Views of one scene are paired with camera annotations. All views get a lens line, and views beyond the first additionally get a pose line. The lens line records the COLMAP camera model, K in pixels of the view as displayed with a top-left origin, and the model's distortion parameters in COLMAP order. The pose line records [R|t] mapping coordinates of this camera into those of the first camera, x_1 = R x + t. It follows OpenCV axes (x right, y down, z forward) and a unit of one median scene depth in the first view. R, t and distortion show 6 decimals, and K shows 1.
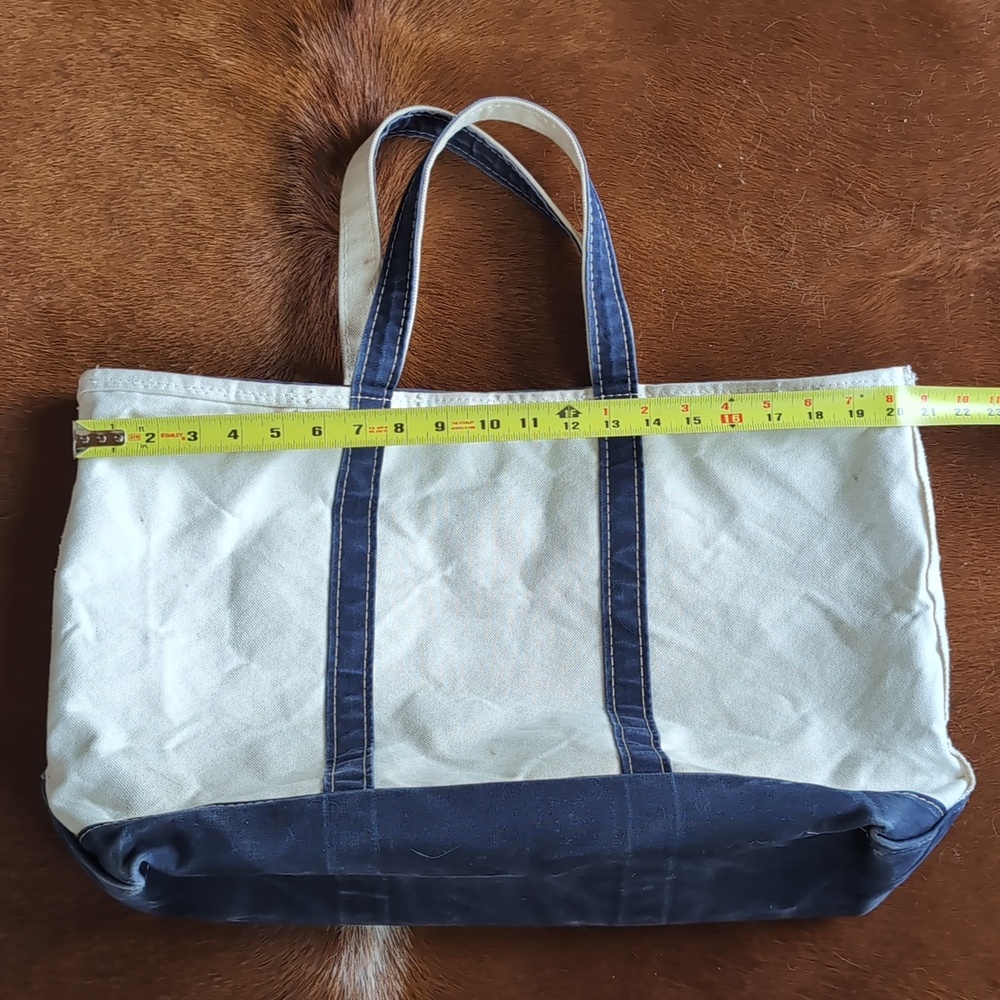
lens RADIAL K [[1653.5, 0, 500.0], [0, 1653.5, 500.0], [0, 0, 1]] dist [0.194550, -0.882468]
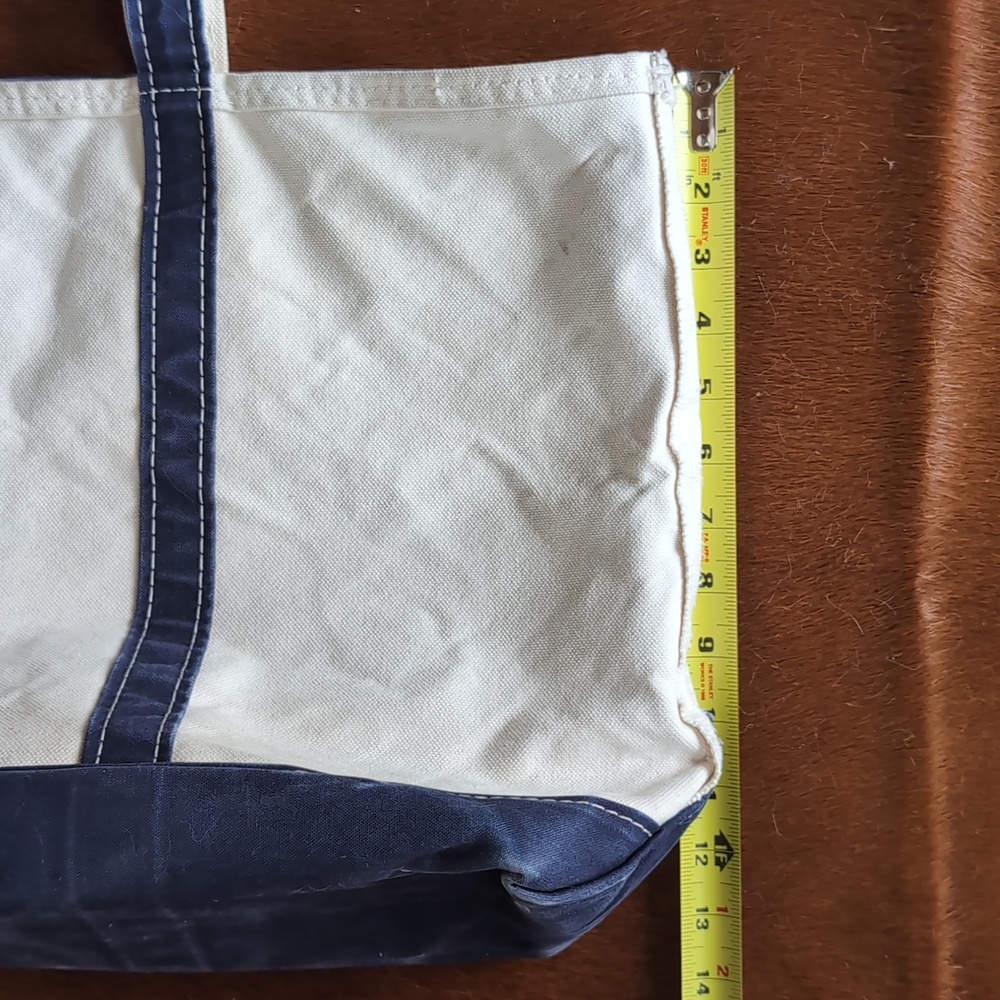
lens RADIAL K [[1653.5, 0, 500.0], [0, 1653.5, 500.0], [0, 0, 1]] dist [0.194550, -0.882468]
pose [[0.999374, 0.032230, -0.014569, 0.201465], [-0.029607, 0.987634, 0.153959, -0.015117], [0.019351, -0.153431, 0.987970, 0.408330]]
